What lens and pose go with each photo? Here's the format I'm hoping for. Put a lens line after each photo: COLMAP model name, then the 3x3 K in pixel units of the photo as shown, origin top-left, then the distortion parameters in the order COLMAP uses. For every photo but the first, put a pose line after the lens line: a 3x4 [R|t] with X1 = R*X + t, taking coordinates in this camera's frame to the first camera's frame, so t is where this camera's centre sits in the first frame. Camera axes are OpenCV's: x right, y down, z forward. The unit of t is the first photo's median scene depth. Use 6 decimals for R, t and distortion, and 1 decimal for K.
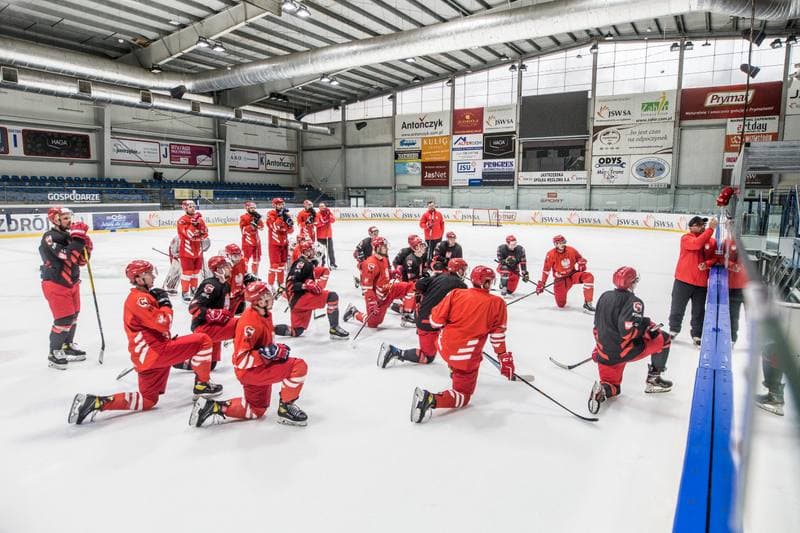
lens RADIAL K [[579.2, 0, 400.0], [0, 579.2, 266.5], [0, 0, 1]] dist [-0.036720, 0.009258]
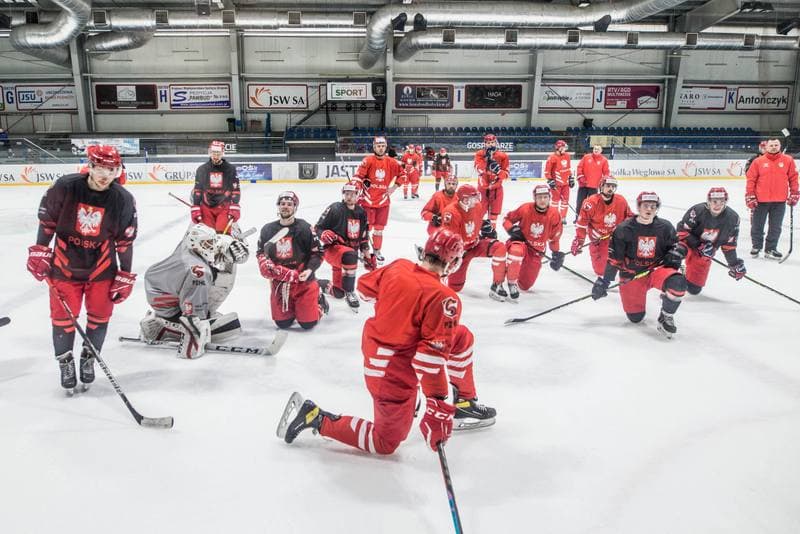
lens RADIAL K [[579.2, 0, 400.0], [0, 579.2, 267.0], [0, 0, 1]] dist [-0.036720, 0.009258]
pose [[0.532555, 0.148497, -0.833267, 0.231373], [-0.094891, 0.988757, 0.115561, -0.008124], [0.841059, 0.017527, 0.540659, 0.267483]]
